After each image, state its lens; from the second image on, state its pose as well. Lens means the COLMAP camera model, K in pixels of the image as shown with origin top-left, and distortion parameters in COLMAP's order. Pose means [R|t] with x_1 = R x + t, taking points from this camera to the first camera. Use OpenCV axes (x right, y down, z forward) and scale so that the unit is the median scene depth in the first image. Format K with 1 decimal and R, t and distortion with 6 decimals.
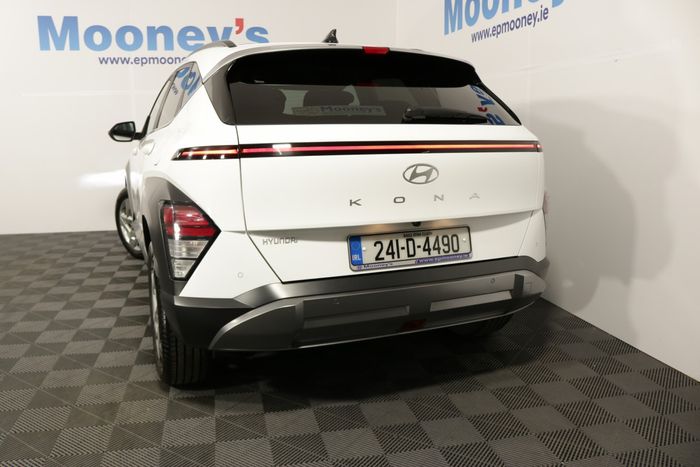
lens RADIAL K [[577.4, 0, 341.1], [0, 577.4, 233.7], [0, 0, 1]] dist [-0.160327, 0.125758]
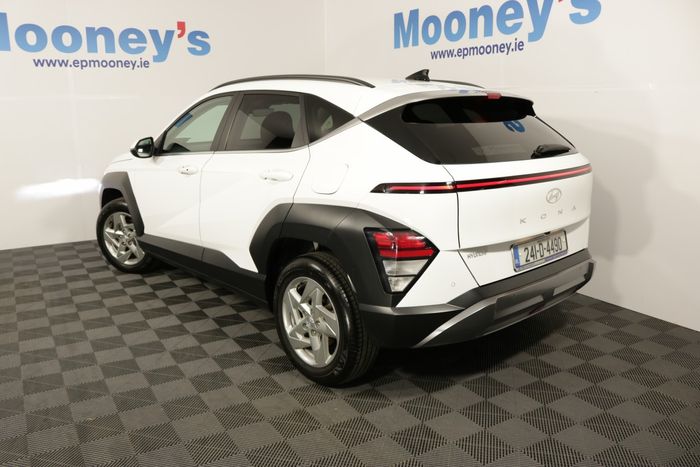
lens RADIAL K [[577.4, 0, 341.1], [0, 577.4, 233.7], [0, 0, 1]] dist [-0.160327, 0.125758]
pose [[0.947061, -0.071287, 0.313040, -0.382587], [0.061235, 0.997246, 0.041838, -0.051184], [-0.315160, -0.020454, 0.948818, -0.053979]]
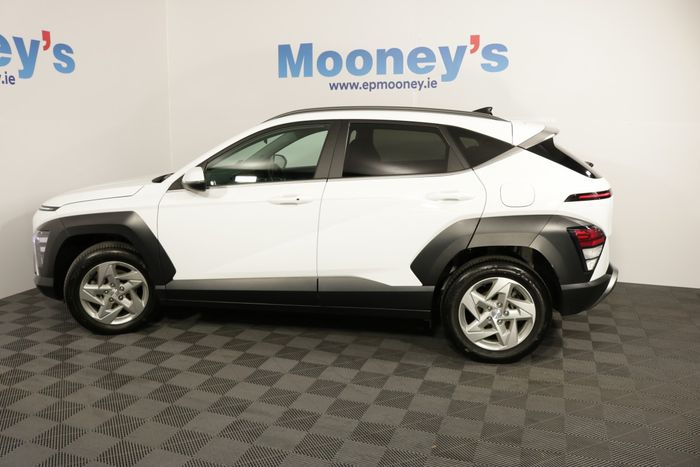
lens RADIAL K [[577.4, 0, 341.1], [0, 577.4, 233.7], [0, 0, 1]] dist [-0.160327, 0.125758]
pose [[0.533013, -0.149914, 0.832720, -1.021280], [0.153038, 0.985027, 0.079376, -0.136599], [-0.832152, 0.085129, 0.547975, 0.346991]]
